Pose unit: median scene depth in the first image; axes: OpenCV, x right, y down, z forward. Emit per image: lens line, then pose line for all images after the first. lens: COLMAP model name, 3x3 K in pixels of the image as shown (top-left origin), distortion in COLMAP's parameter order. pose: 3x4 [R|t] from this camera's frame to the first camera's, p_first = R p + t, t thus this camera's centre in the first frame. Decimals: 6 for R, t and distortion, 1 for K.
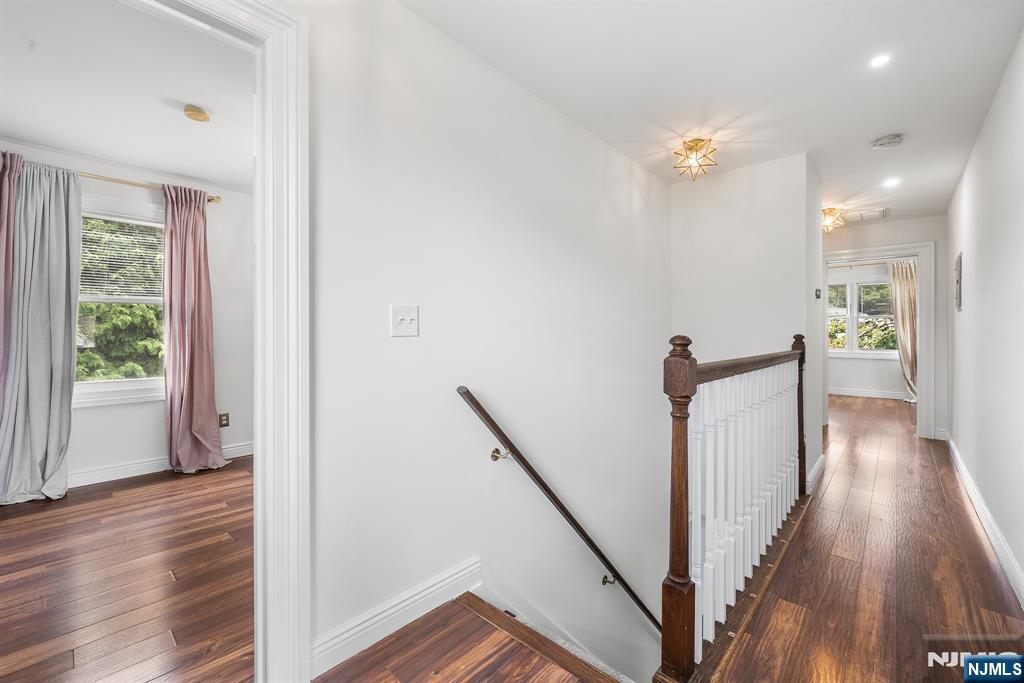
lens RADIAL K [[416.3, 0, 512.0], [0, 416.3, 341.5], [0, 0, 1]] dist [-0.001565, -0.000284]
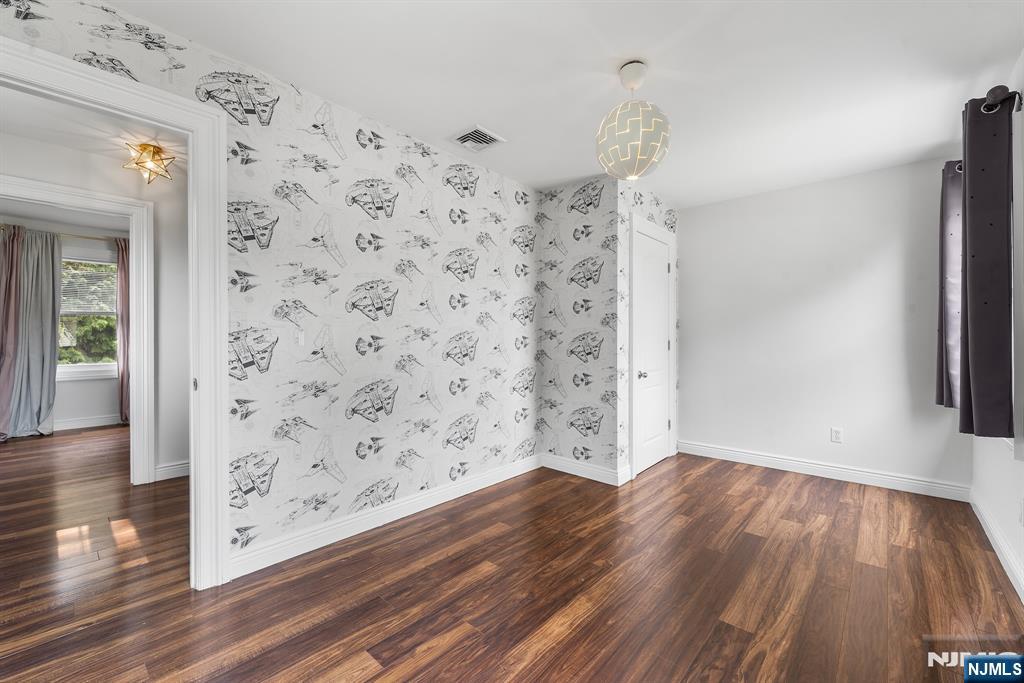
lens RADIAL K [[416.0, 0, 507.0], [0, 416.0, 343.2], [0, 0, 1]] dist [-0.000586, -0.000290]
pose [[0.999987, 0.000102, 0.005070, 0.599525], [-0.000111, 0.999998, 0.001759, 0.010149], [-0.005070, -0.001759, 0.999986, -0.545643]]
